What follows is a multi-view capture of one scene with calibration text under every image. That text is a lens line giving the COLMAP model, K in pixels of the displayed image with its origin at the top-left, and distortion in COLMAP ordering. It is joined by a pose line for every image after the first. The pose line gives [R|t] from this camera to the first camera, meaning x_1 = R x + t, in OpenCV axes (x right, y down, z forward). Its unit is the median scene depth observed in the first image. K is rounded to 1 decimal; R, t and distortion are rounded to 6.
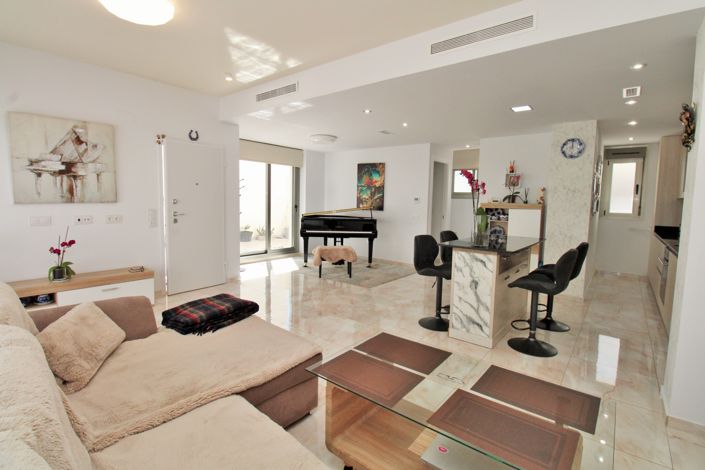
lens RADIAL K [[331.4, 0, 359.4], [0, 331.4, 232.0], [0, 0, 1]] dist [-0.000785, -0.007167]
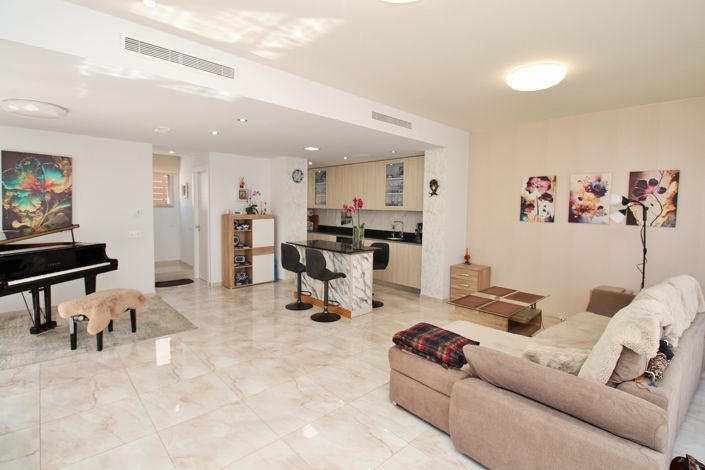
lens RADIAL K [[331.4, 0, 350.2], [0, 331.4, 229.1], [0, 0, 1]] dist [-0.000785, -0.007167]
pose [[0.164594, -0.082246, 0.982926, -0.716532], [0.080416, 0.994319, 0.069734, -0.099498], [-0.983078, 0.067565, 0.170273, 0.512994]]
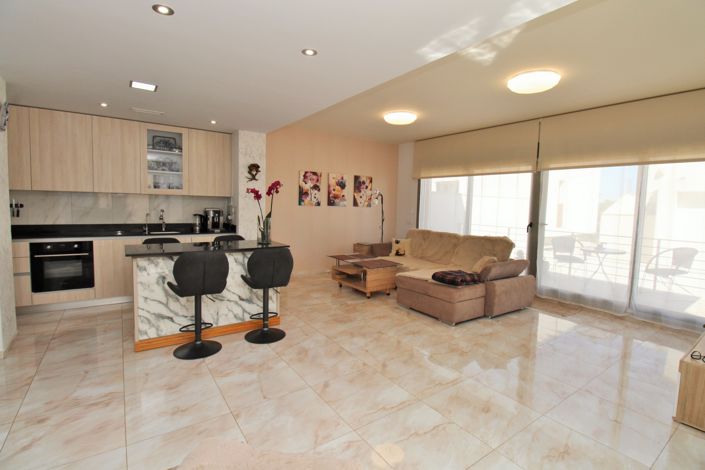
lens RADIAL K [[331.4, 0, 350.0], [0, 331.4, 235.9], [0, 0, 1]] dist [-0.000785, -0.007167]
pose [[-0.951667, -0.077529, 0.297185, -0.197452], [-0.018675, 0.980432, 0.195971, -0.151683], [-0.306564, 0.180949, -0.934492, 1.347227]]
